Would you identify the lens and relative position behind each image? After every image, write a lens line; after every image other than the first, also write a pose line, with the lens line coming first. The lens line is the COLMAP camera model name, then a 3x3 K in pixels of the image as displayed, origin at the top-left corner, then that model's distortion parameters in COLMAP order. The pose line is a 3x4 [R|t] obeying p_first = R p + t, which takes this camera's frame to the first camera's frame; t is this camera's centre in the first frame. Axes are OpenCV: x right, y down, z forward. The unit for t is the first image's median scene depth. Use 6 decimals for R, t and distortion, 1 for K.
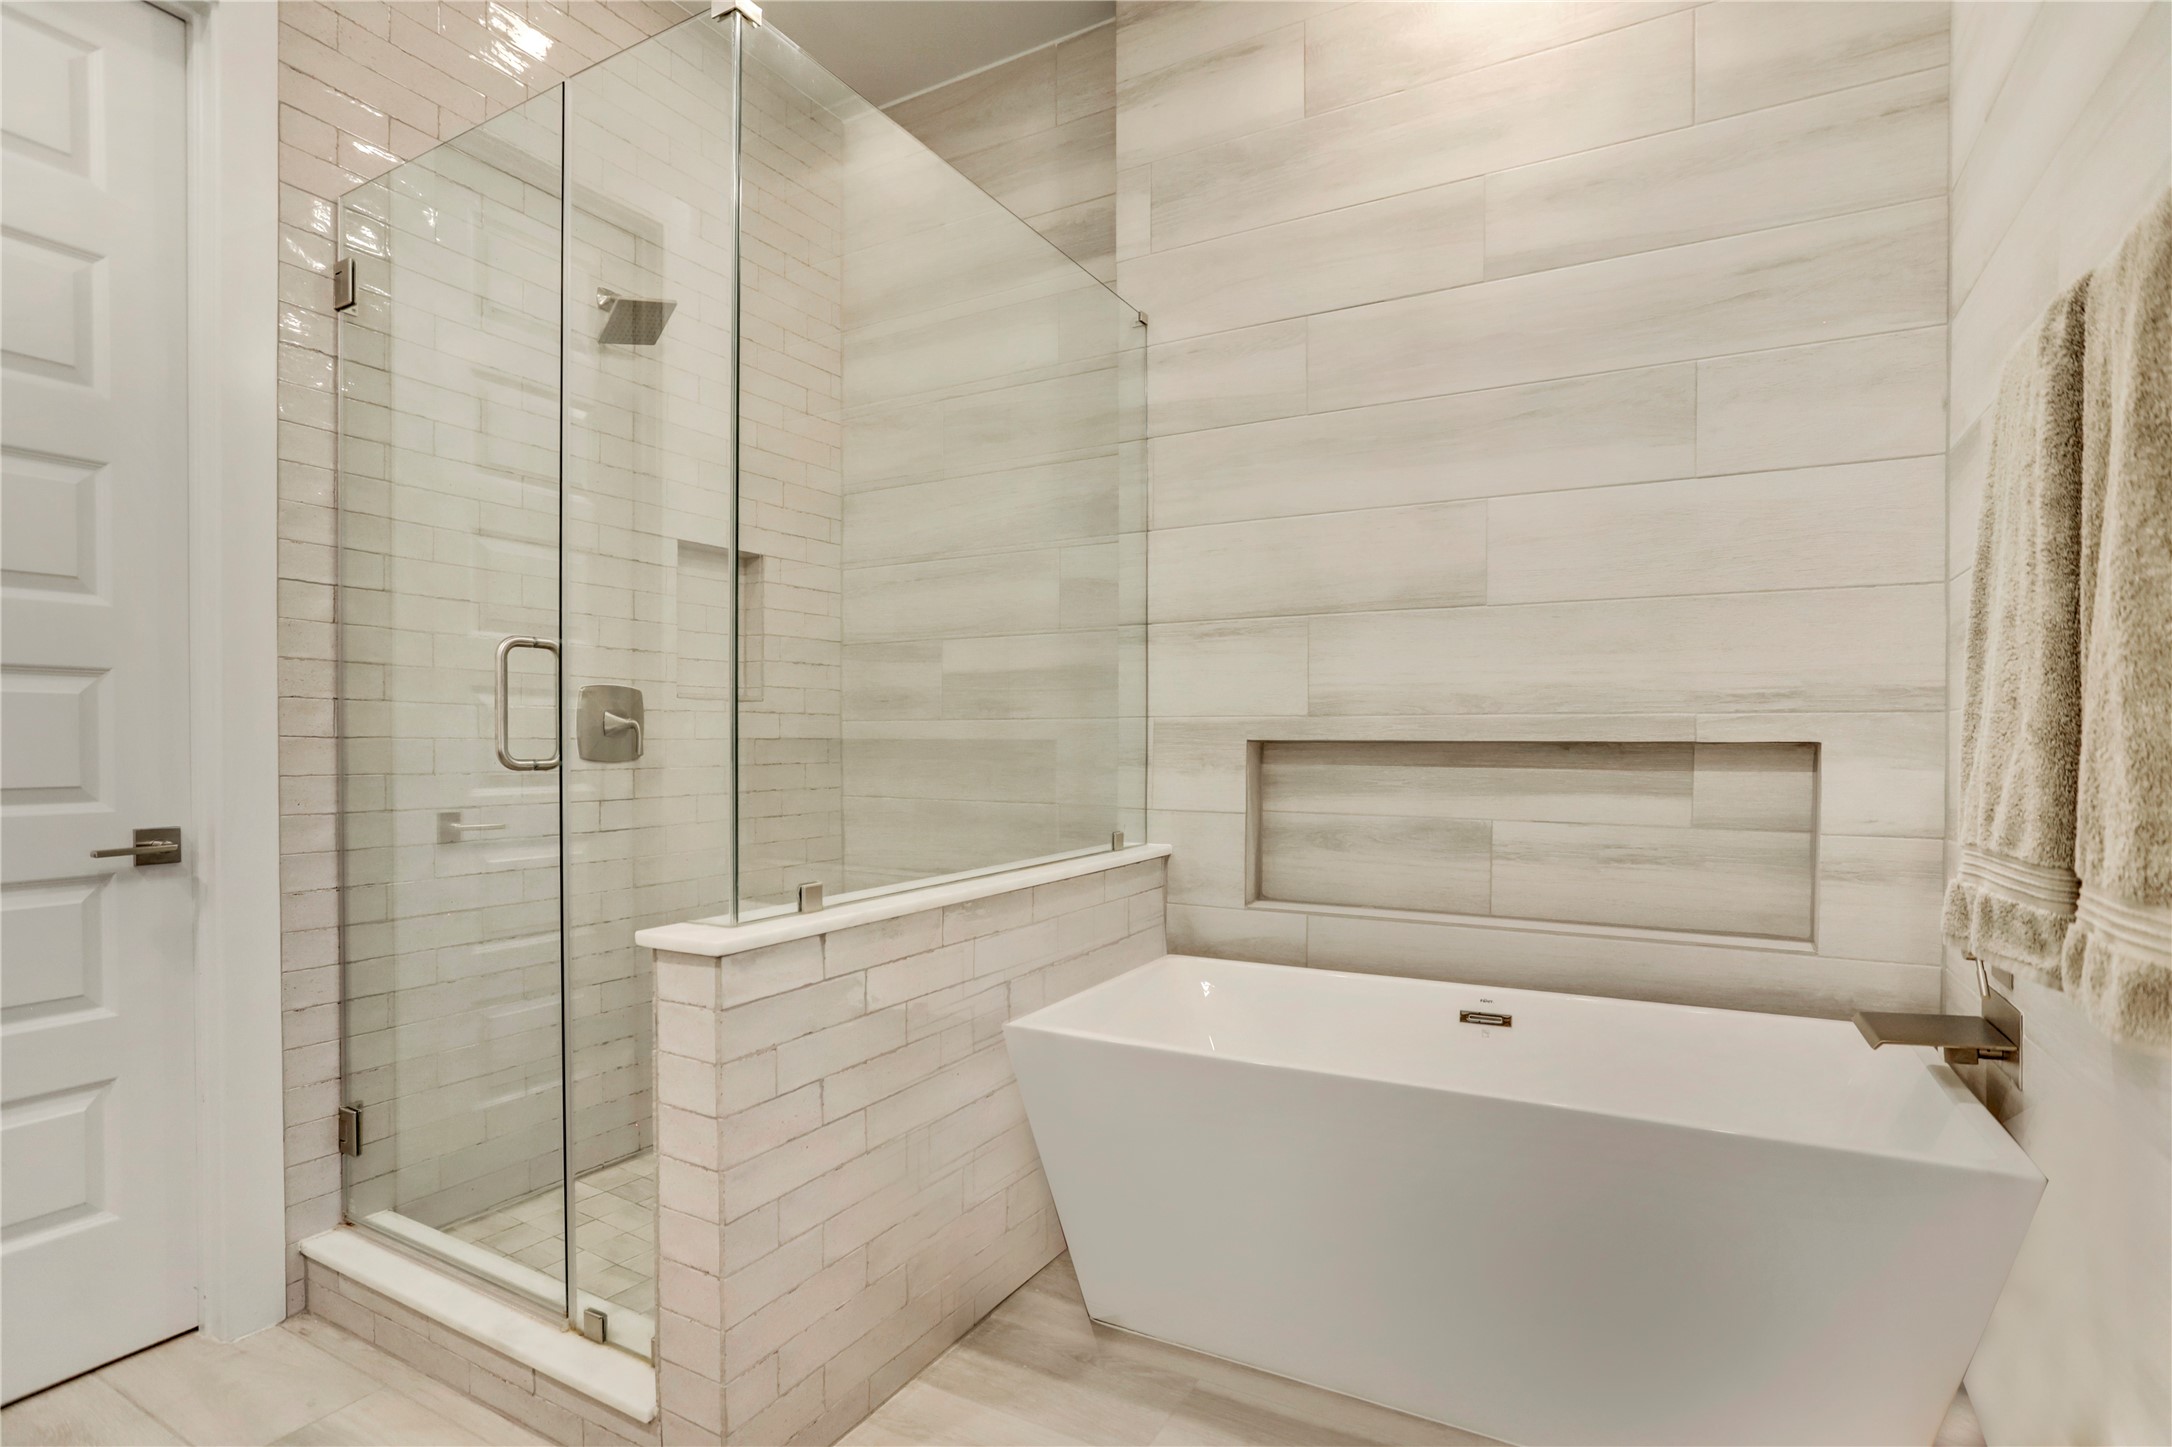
lens RADIAL K [[1055.9, 0, 1076.7], [0, 1055.9, 760.4], [0, 0, 1]] dist [-0.041959, 0.016775]
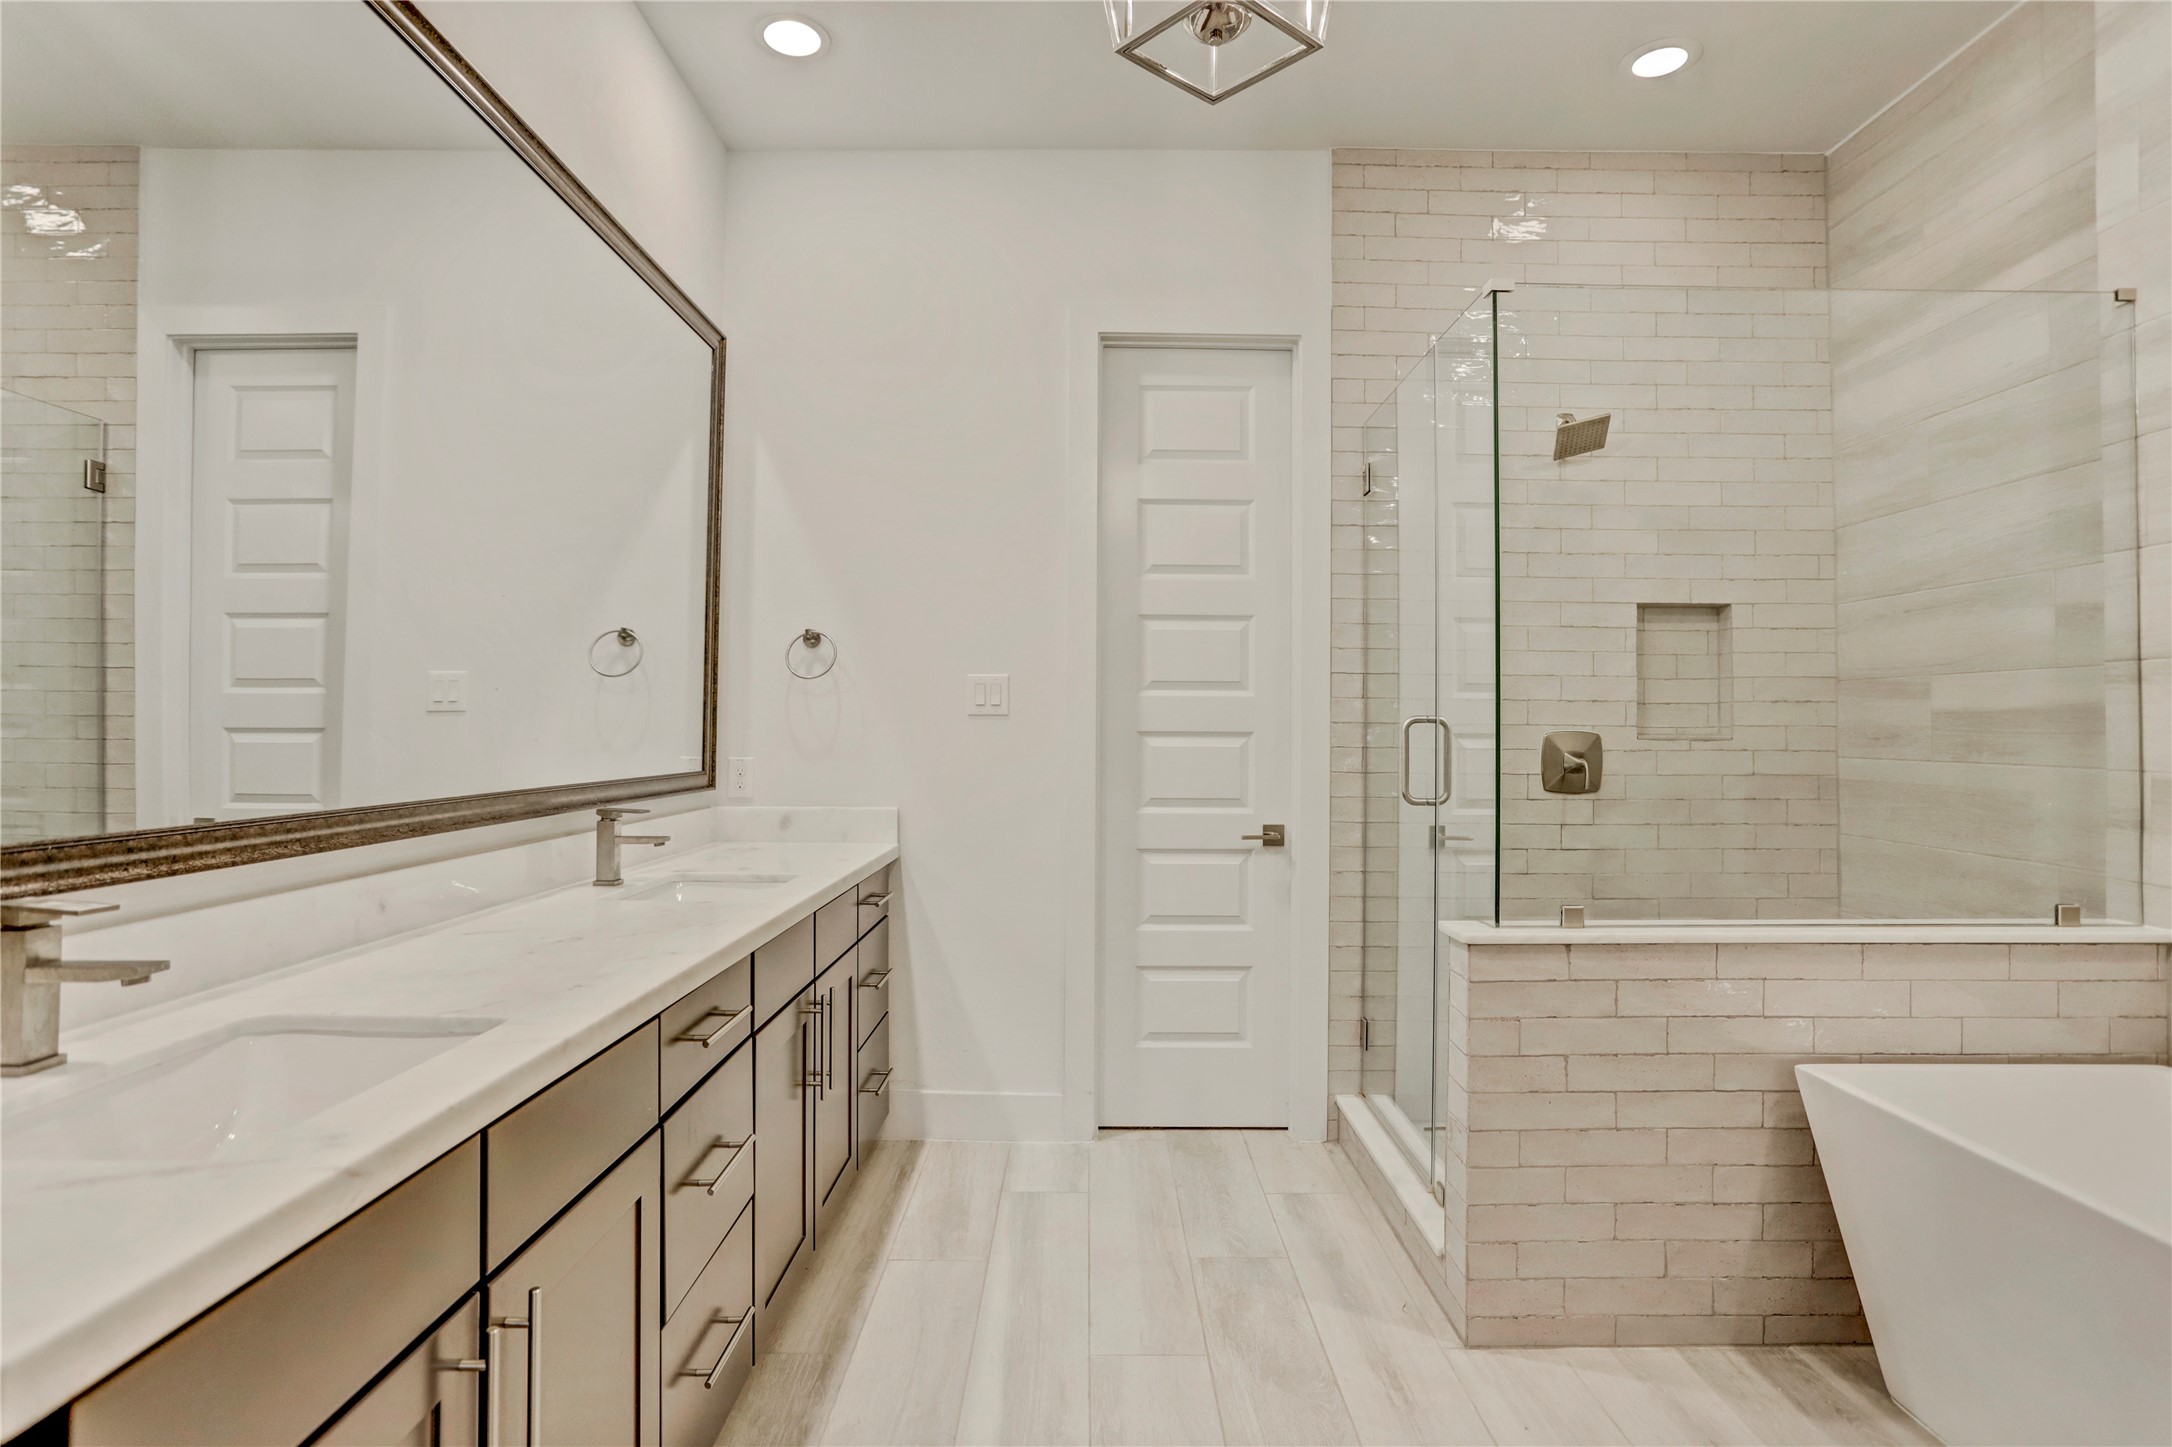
lens RADIAL K [[1104.4, 0, 1100.7], [0, 1104.4, 730.0], [0, 0, 1]] dist [-0.039939, 0.006525]
pose [[0.507650, 0.002731, -0.861559, 0.476027], [-0.025696, 0.999598, -0.011972, -0.054382], [0.861180, 0.028216, 0.507516, -0.155095]]
